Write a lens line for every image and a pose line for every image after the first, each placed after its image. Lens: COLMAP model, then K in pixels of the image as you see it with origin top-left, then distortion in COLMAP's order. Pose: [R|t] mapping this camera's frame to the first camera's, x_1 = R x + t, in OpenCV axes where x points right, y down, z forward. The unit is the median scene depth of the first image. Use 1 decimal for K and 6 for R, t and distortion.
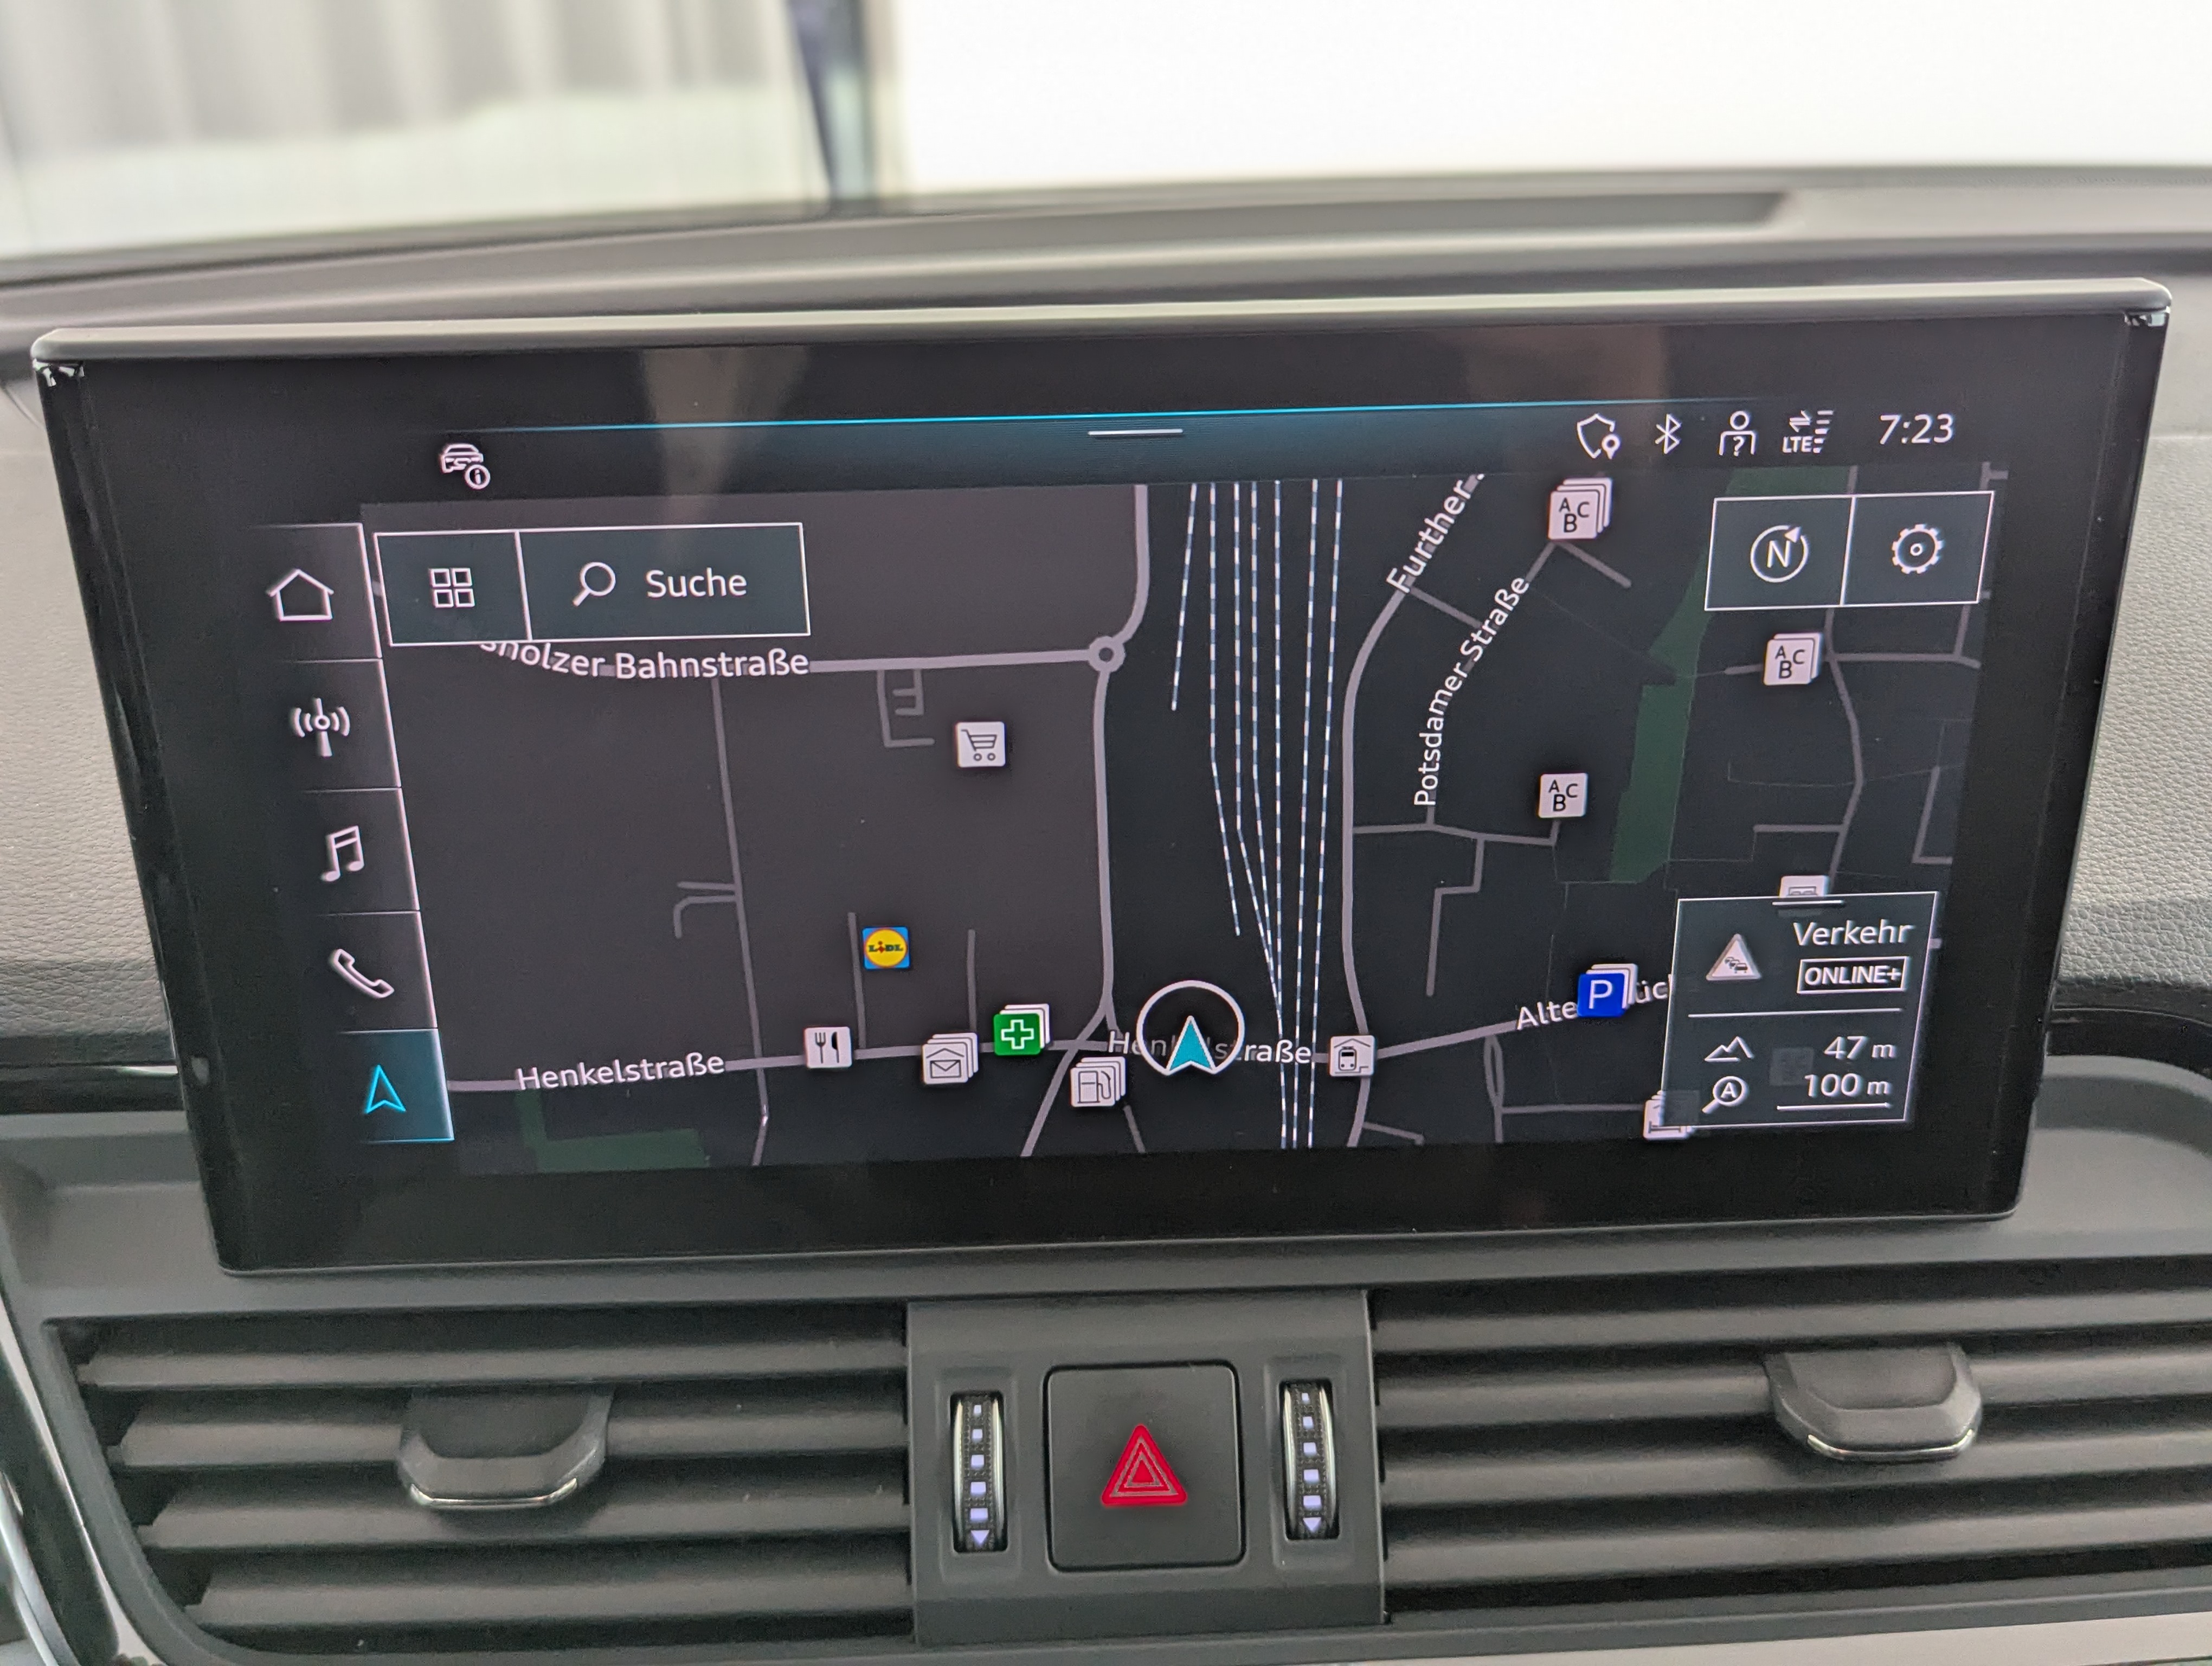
lens RADIAL K [[2065.5, 0, 1119.2], [0, 2065.5, 834.2], [0, 0, 1]] dist [0.037918, 0.000000]
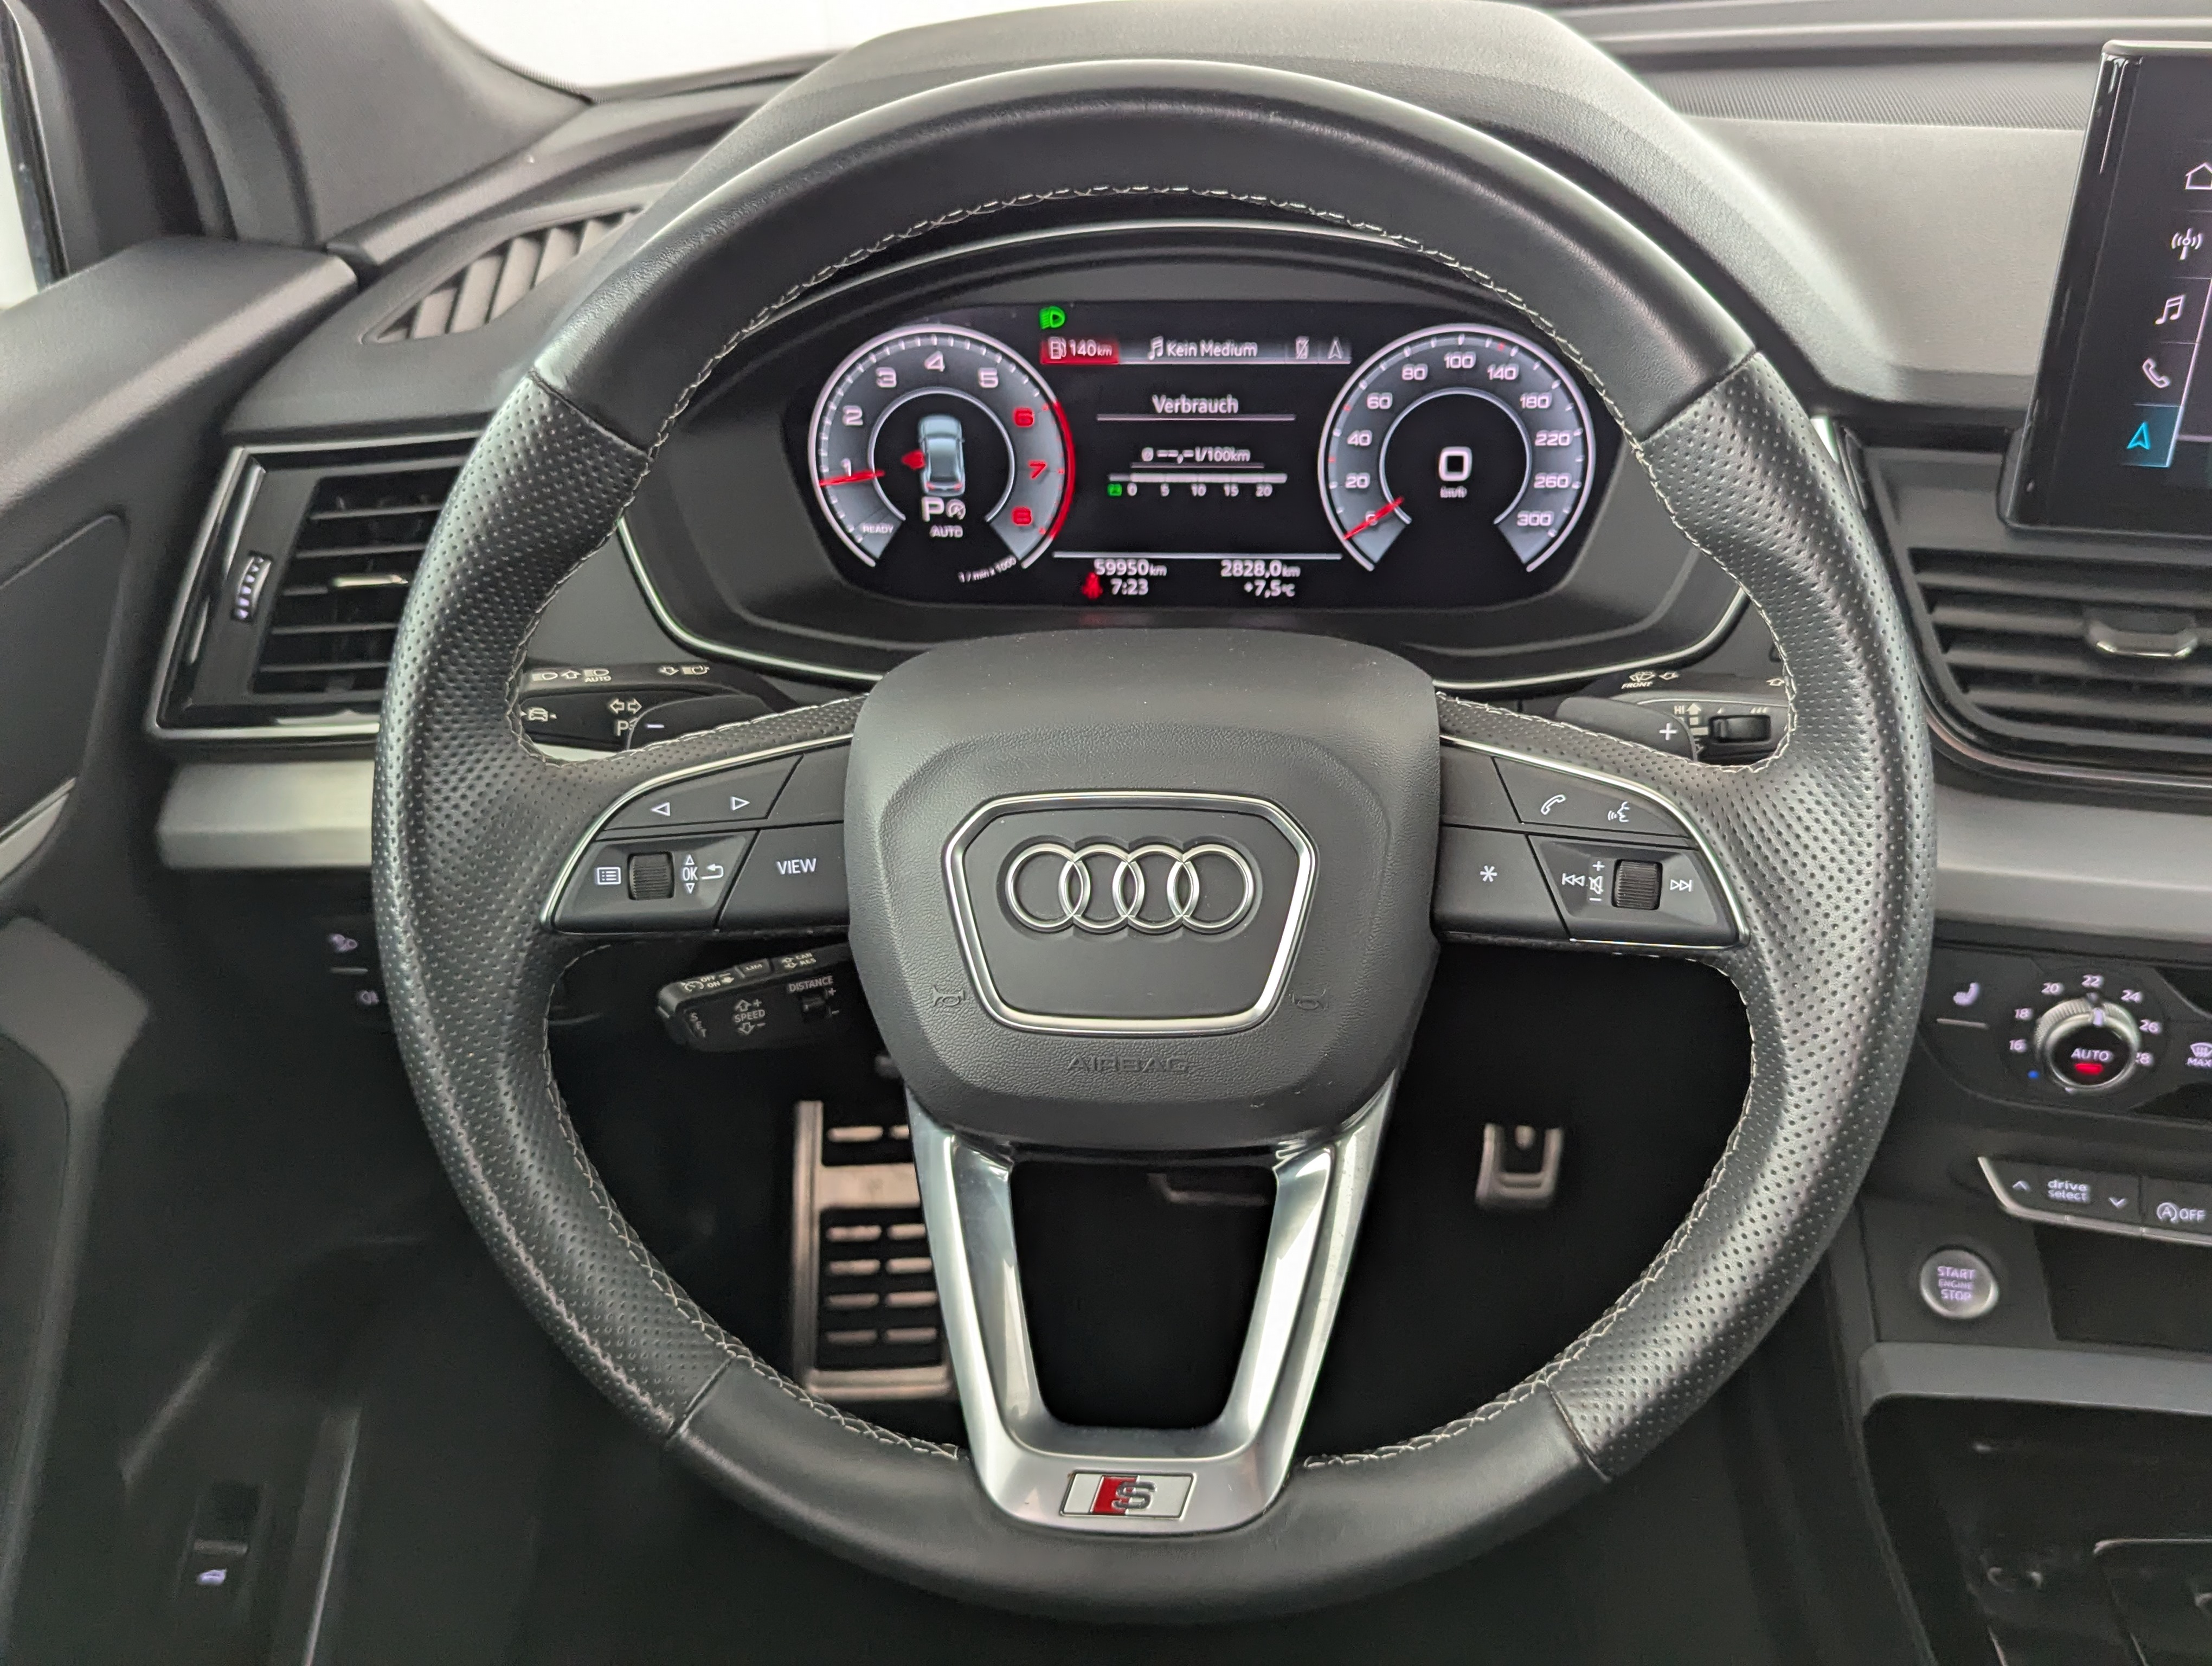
lens RADIAL K [[2065.5, 0, 1128.7], [0, 2065.5, 811.5], [0, 0, 1]] dist [0.037918, 0.000000]
pose [[0.972301, 0.122175, -0.199261, -0.869830], [-0.101049, 0.988445, 0.112985, 0.356729], [0.210762, -0.089720, 0.973411, -1.223967]]
